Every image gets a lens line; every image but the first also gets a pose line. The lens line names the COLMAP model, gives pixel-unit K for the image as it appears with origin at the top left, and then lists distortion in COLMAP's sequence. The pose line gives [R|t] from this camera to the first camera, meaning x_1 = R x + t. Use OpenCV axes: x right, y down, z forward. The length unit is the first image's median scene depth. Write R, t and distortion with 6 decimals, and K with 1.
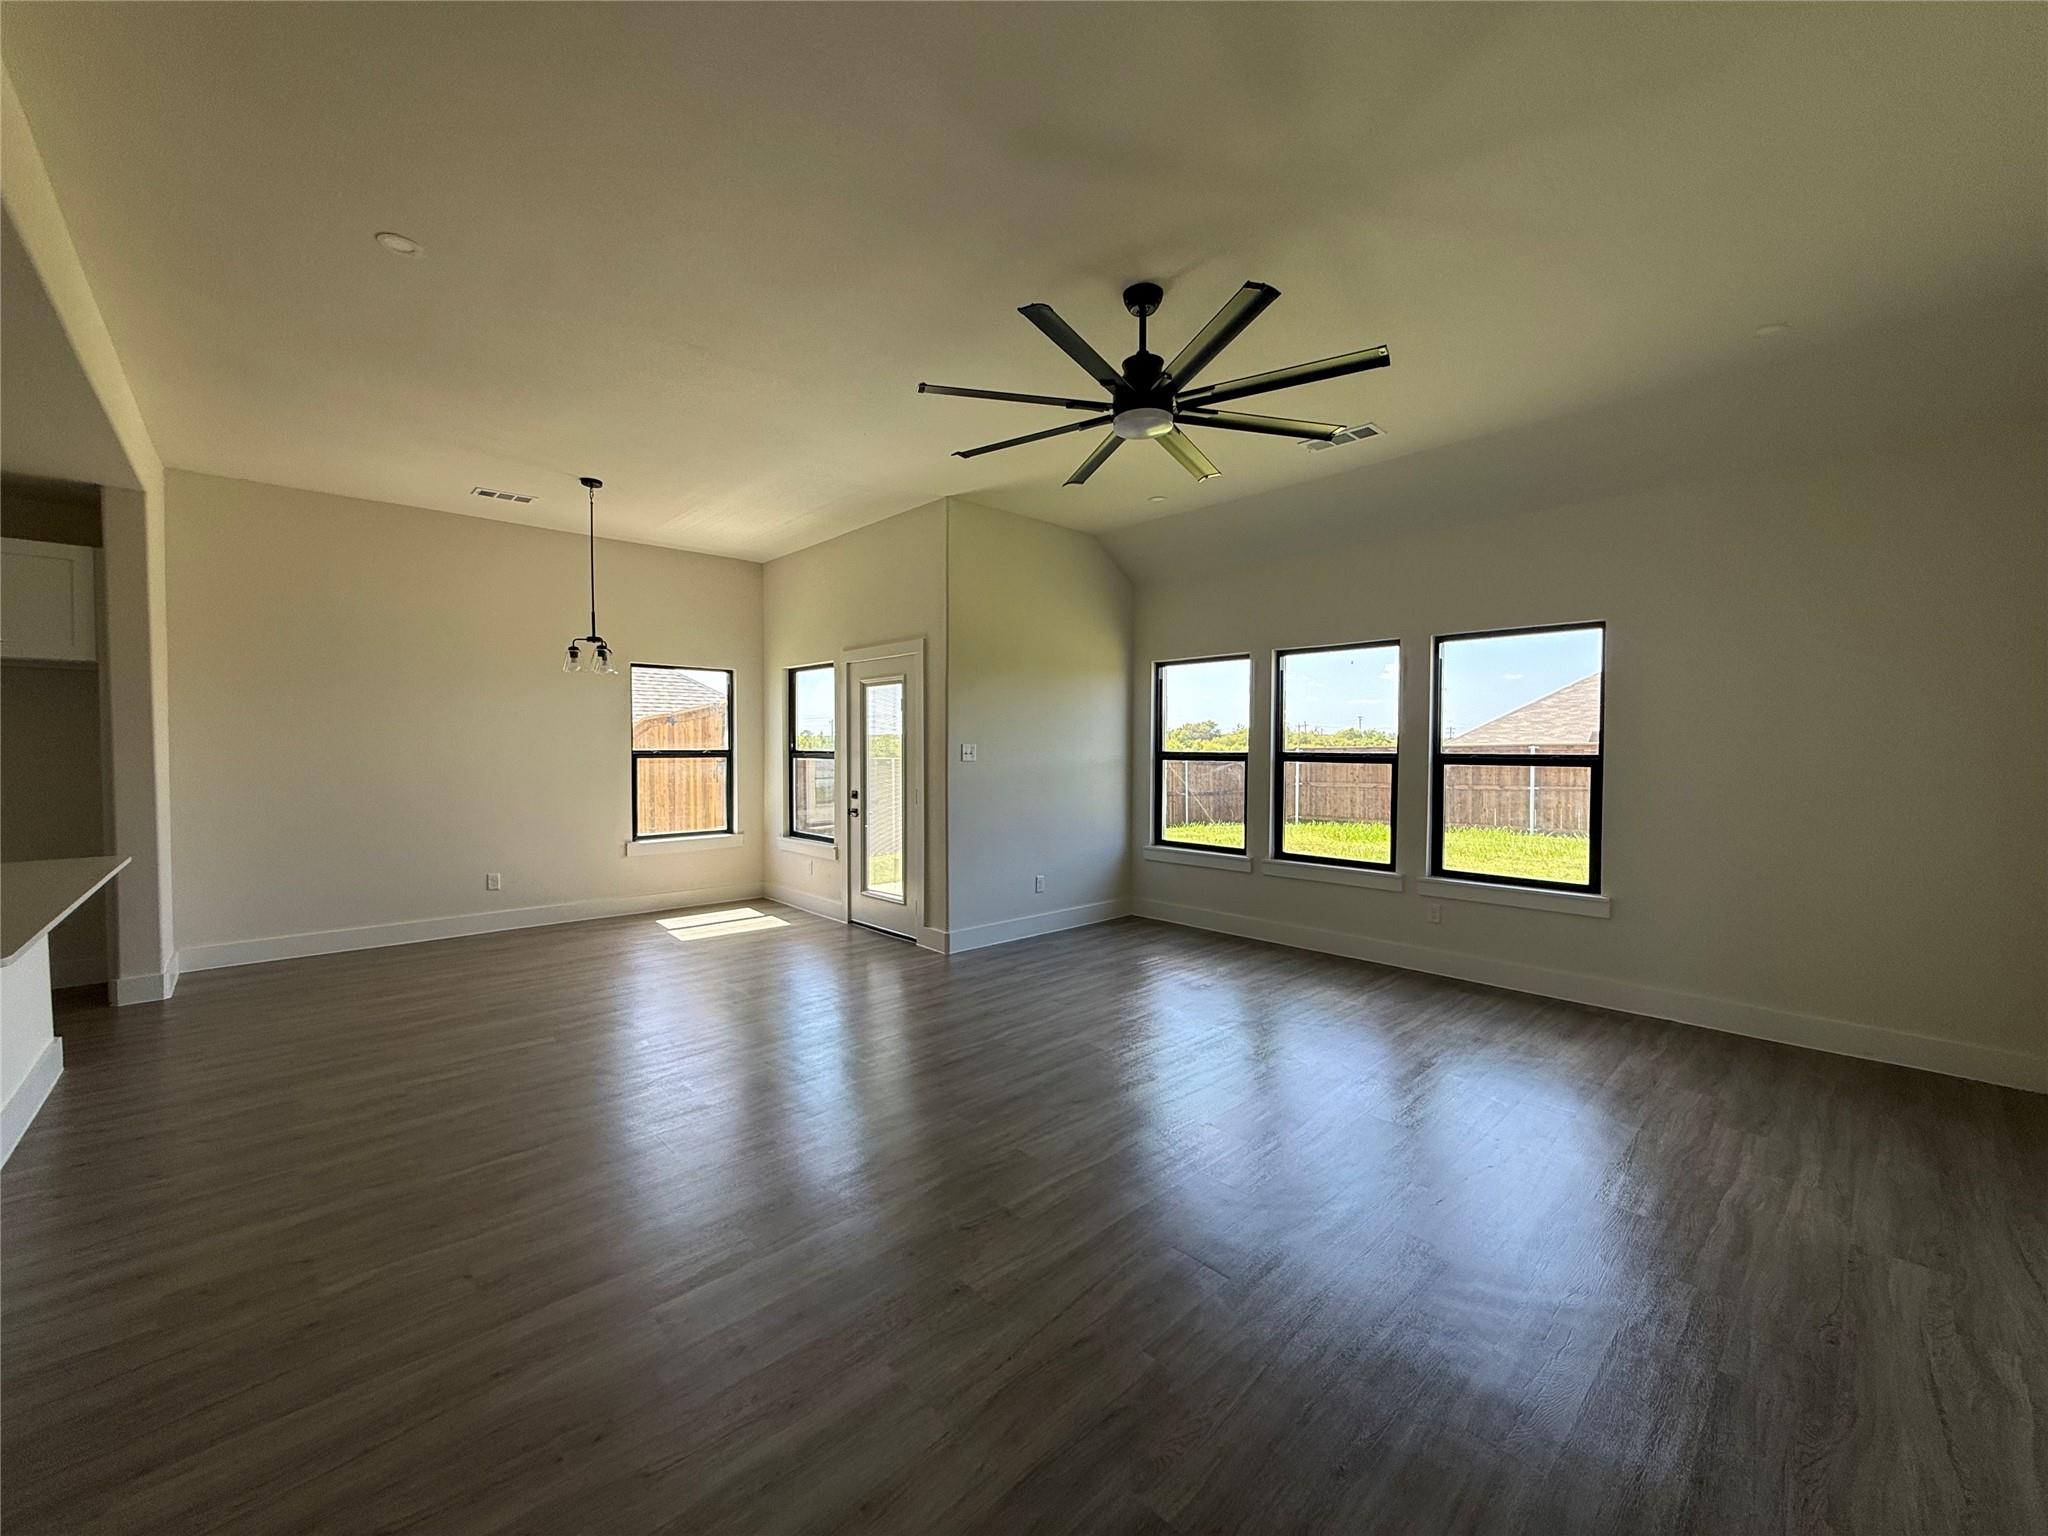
lens RADIAL K [[833.8, 0, 1016.1], [0, 833.8, 778.0], [0, 0, 1]] dist [0.000194, 0.000006]
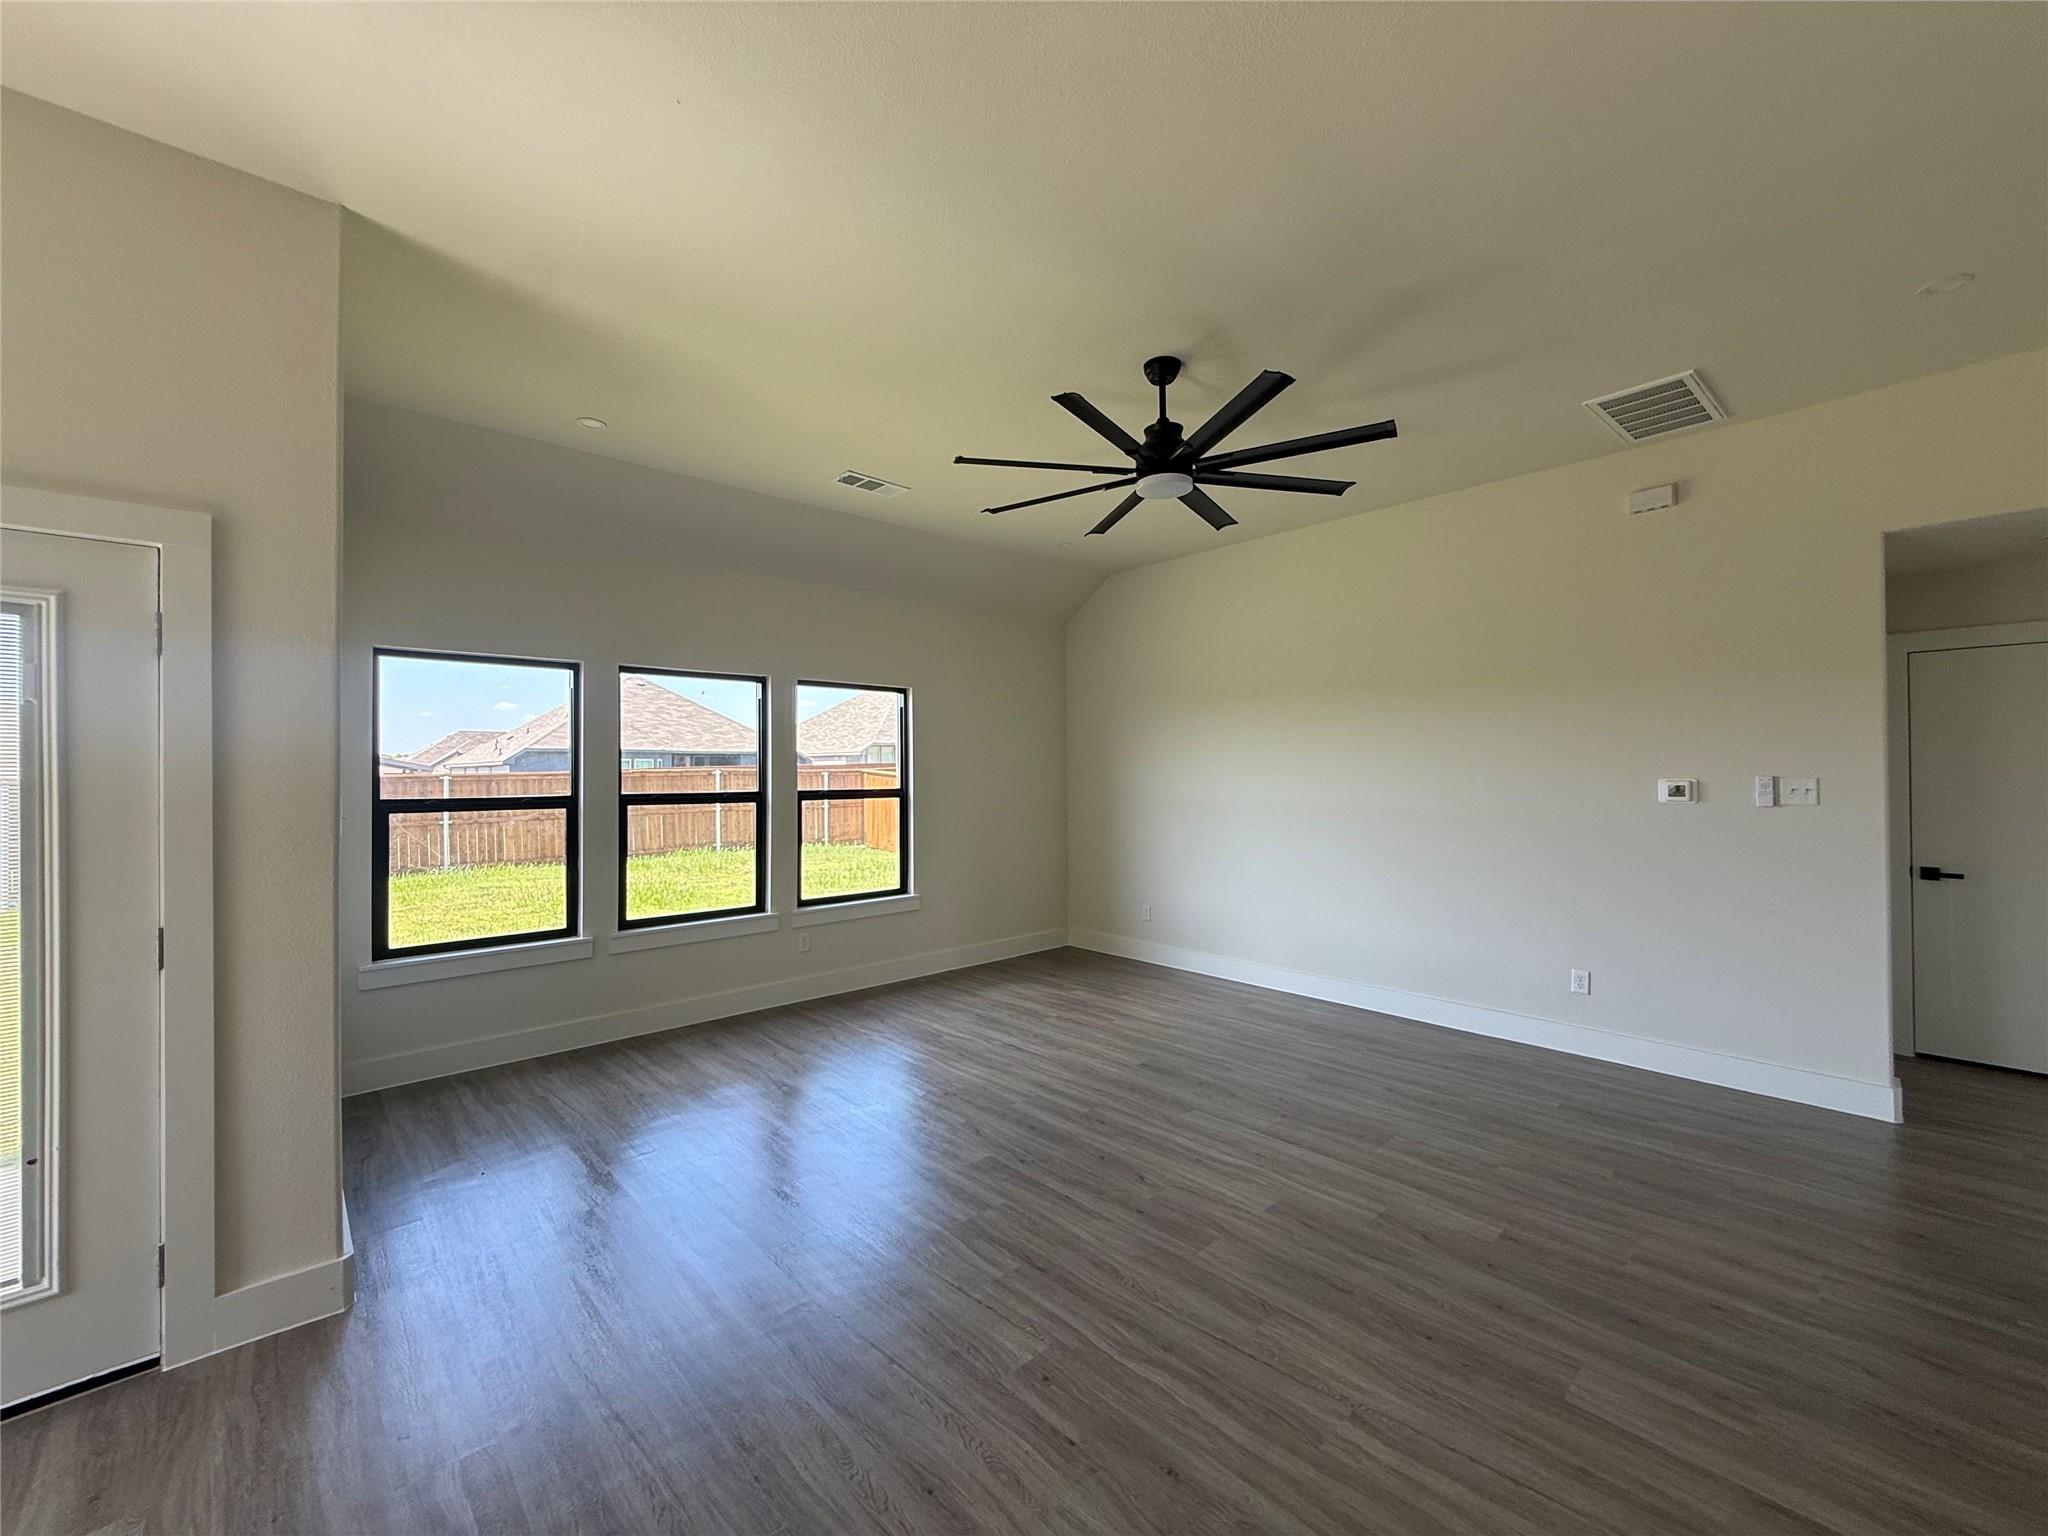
lens RADIAL K [[833.8, 0, 1016.1], [0, 833.8, 778.0], [0, 0, 1]] dist [0.000194, 0.000006]
pose [[-0.005085, 0.005464, 0.999972, -0.554415], [0.055936, 0.998421, -0.005171, -0.023230], [-0.998421, 0.055908, -0.005382, 0.752513]]
